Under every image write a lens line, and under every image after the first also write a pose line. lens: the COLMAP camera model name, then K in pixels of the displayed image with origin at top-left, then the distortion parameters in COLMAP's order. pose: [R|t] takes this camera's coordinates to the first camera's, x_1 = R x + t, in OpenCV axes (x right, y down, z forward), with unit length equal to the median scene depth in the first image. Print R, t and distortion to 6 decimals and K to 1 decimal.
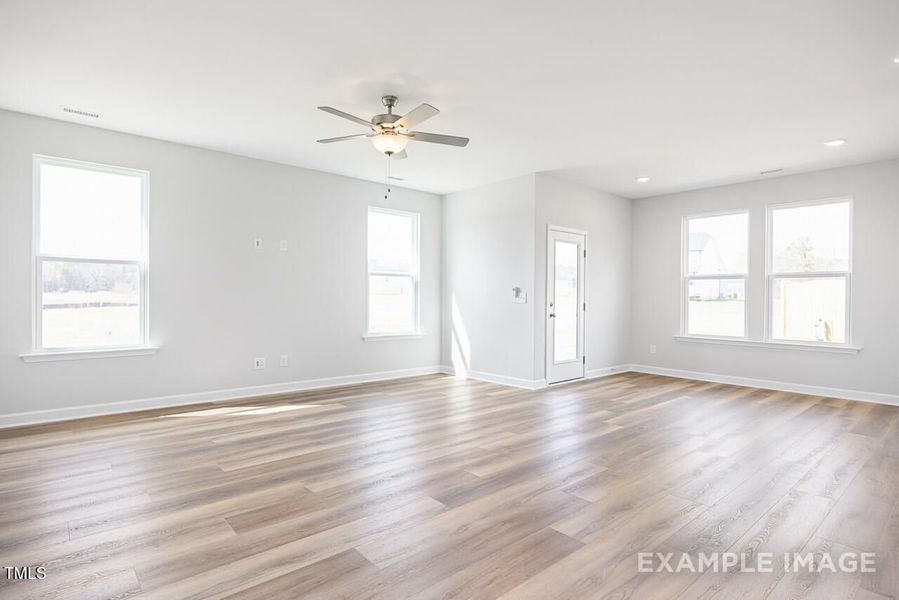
lens RADIAL K [[475.3, 0, 449.5], [0, 475.3, 300.0], [0, 0, 1]] dist [0.015457, -0.000320]
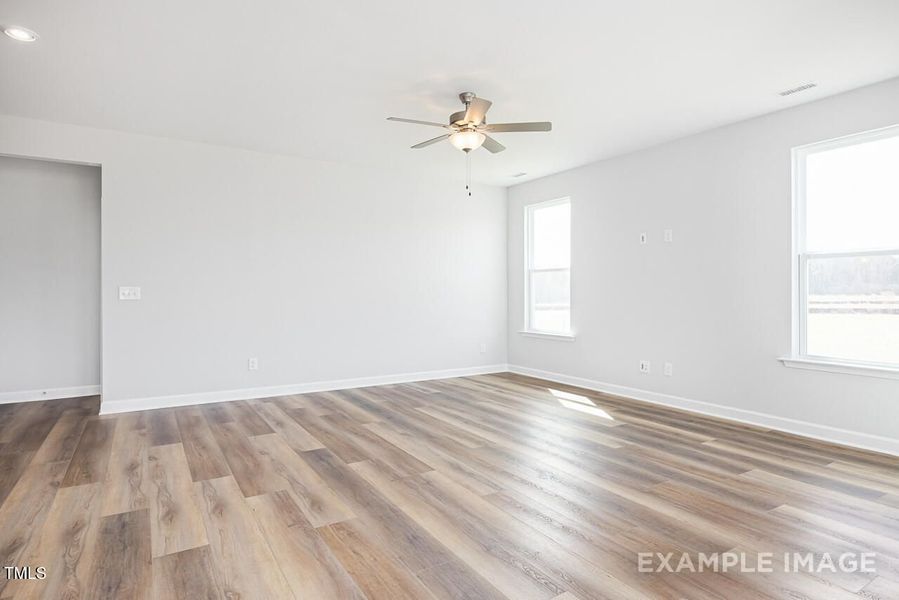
lens RADIAL K [[502.0, 0, 449.5], [0, 502.0, 300.0], [0, 0, 1]] dist [-0.002829, -0.000796]
pose [[-0.166792, -0.002719, -0.985988, 0.830960], [-0.011026, 0.999939, -0.000892, 0.009377], [0.985930, 0.010723, -0.166812, 1.052745]]
